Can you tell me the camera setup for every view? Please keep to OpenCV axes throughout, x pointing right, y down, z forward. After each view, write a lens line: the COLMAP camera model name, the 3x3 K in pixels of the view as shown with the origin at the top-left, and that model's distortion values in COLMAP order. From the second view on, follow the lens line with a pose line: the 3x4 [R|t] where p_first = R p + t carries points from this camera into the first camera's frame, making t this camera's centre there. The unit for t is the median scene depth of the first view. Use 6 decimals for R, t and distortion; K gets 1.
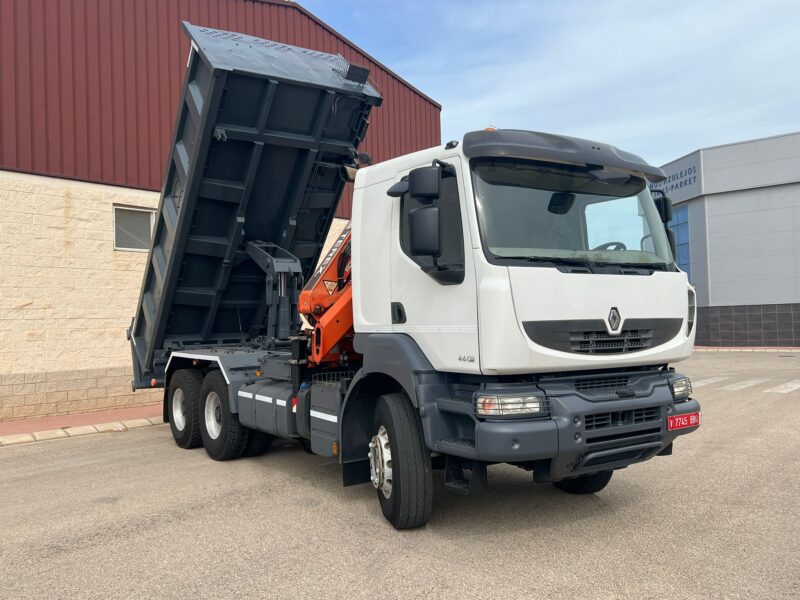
lens RADIAL K [[727.6, 0, 401.4], [0, 727.6, 289.1], [0, 0, 1]] dist [0.116217, -0.215054]
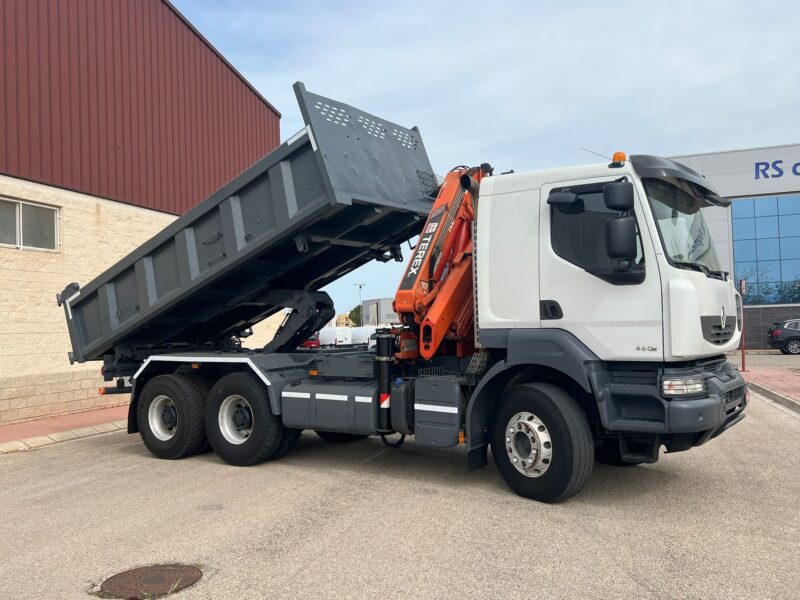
lens RADIAL K [[725.6, 0, 400.7], [0, 725.6, 290.5], [0, 0, 1]] dist [0.119193, -0.202284]
pose [[0.931316, 0.019137, 0.363710, -0.618001], [-0.013592, 0.999749, -0.017800, 0.025752], [-0.363960, 0.011634, 0.931342, 0.038864]]
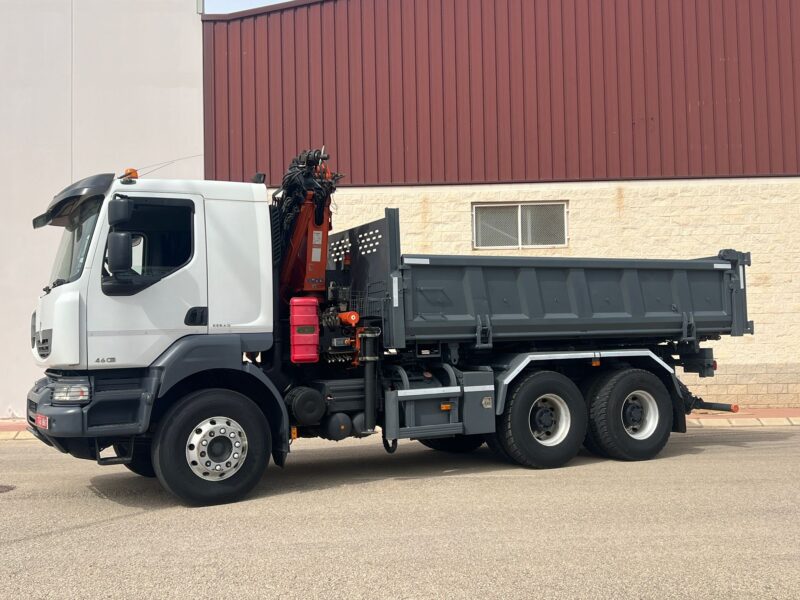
lens RADIAL K [[851.0, 0, 407.4], [0, 851.0, 299.9], [0, 0, 1]] dist [0.155616, -0.397922]
pose [[-0.115238, -0.023934, -0.993049, 1.602278], [0.066377, 0.997290, -0.031739, 0.071576], [0.991118, -0.069574, -0.113337, 1.683559]]
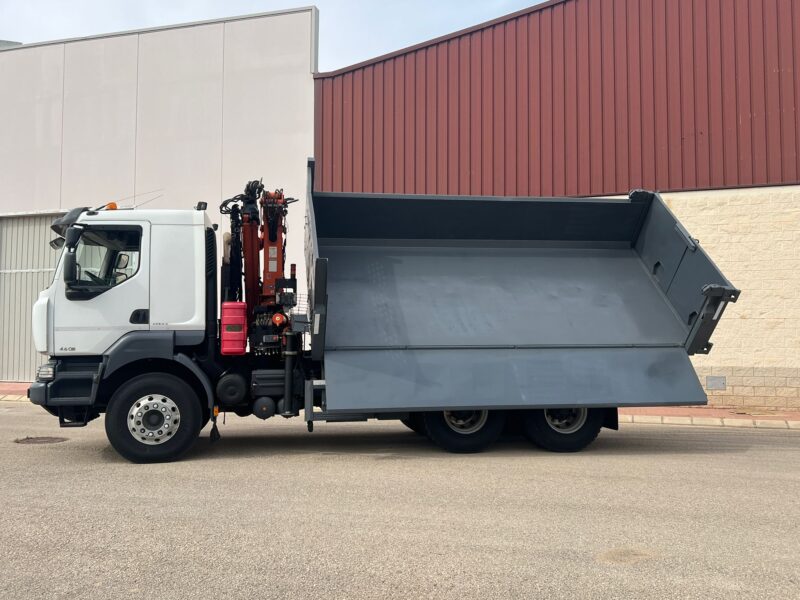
lens RADIAL K [[721.9, 0, 407.3], [0, 721.9, 299.8], [0, 0, 1]] dist [0.029378, -0.014347]
pose [[-0.412144, -0.027099, -0.910716, 1.411323], [0.048983, 0.997453, -0.051847, 0.102243], [0.909801, -0.065978, -0.409767, 2.289789]]
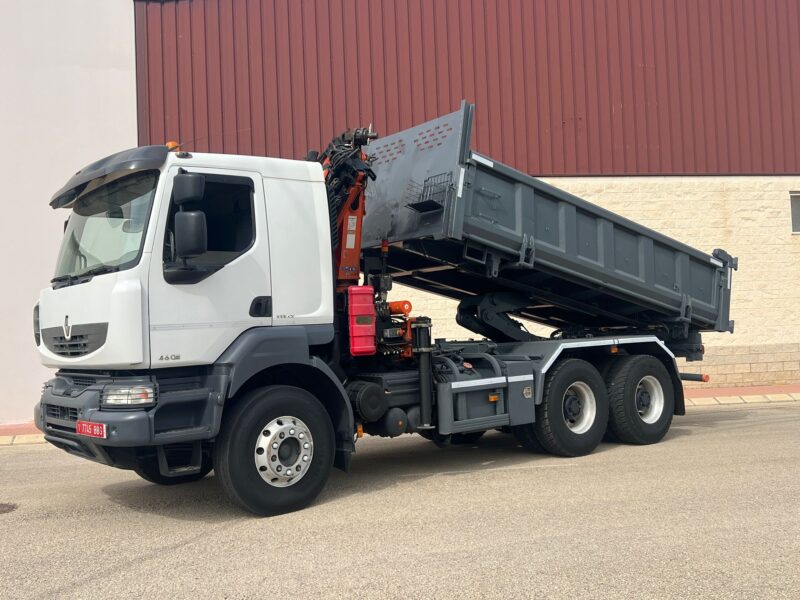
lens RADIAL K [[802.5, 0, 400.5], [0, 802.5, 293.5], [0, 0, 1]] dist [0.137268, -0.325119]
pose [[0.068086, -0.026179, -0.997336, 1.459962], [0.080048, 0.996576, -0.020694, 0.054071], [0.994463, -0.078426, 0.069948, 1.320745]]
